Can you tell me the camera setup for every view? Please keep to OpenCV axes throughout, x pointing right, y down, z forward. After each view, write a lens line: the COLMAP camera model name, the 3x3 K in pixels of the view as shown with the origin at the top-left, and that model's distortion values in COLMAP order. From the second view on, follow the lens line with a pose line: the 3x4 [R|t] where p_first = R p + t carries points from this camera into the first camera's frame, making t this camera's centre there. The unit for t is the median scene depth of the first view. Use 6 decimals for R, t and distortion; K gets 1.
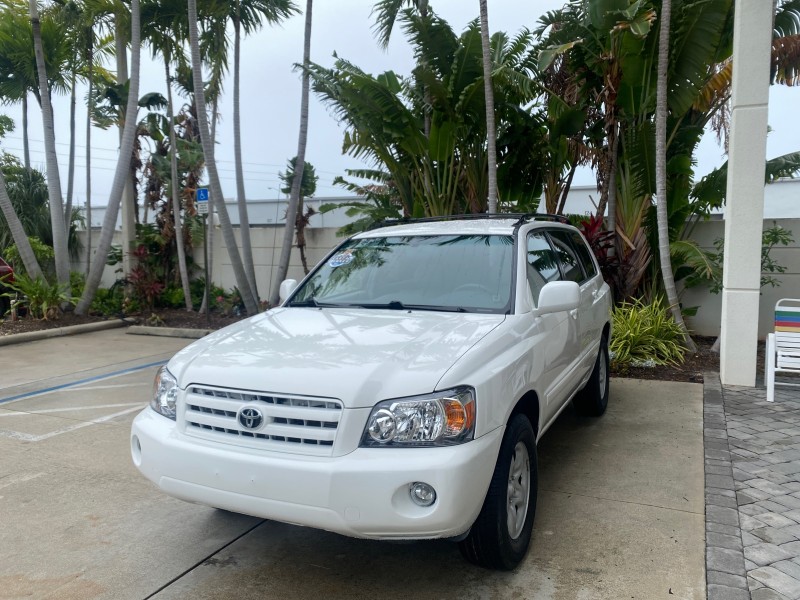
lens RADIAL K [[611.5, 0, 399.1], [0, 611.5, 293.8], [0, 0, 1]] dist [0.008118, -0.007386]
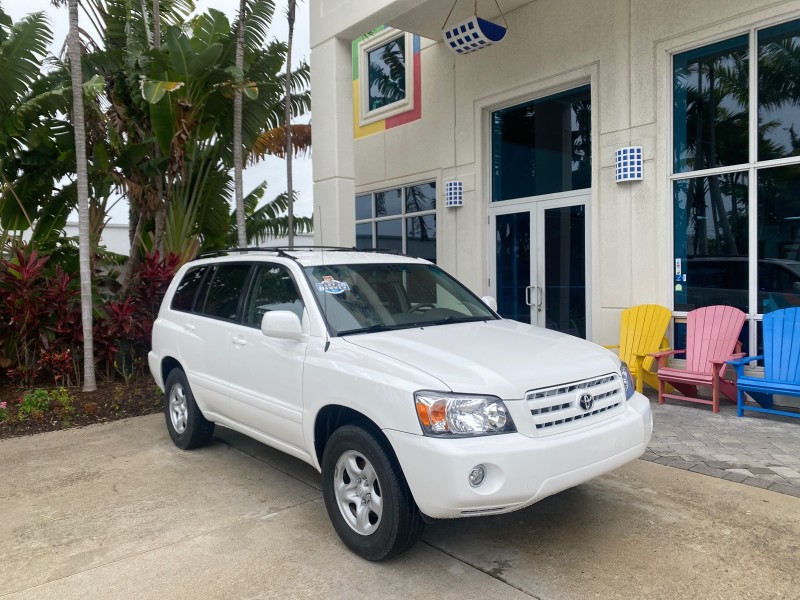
lens RADIAL K [[610.7, 0, 400.0], [0, 610.7, 300.0], [0, 0, 1]] dist [0.006319, -0.000895]
pose [[0.412558, -0.031497, 0.910387, -0.449077], [0.087737, 0.996130, -0.005297, -0.009192], [-0.906696, 0.082060, 0.413725, 0.237013]]
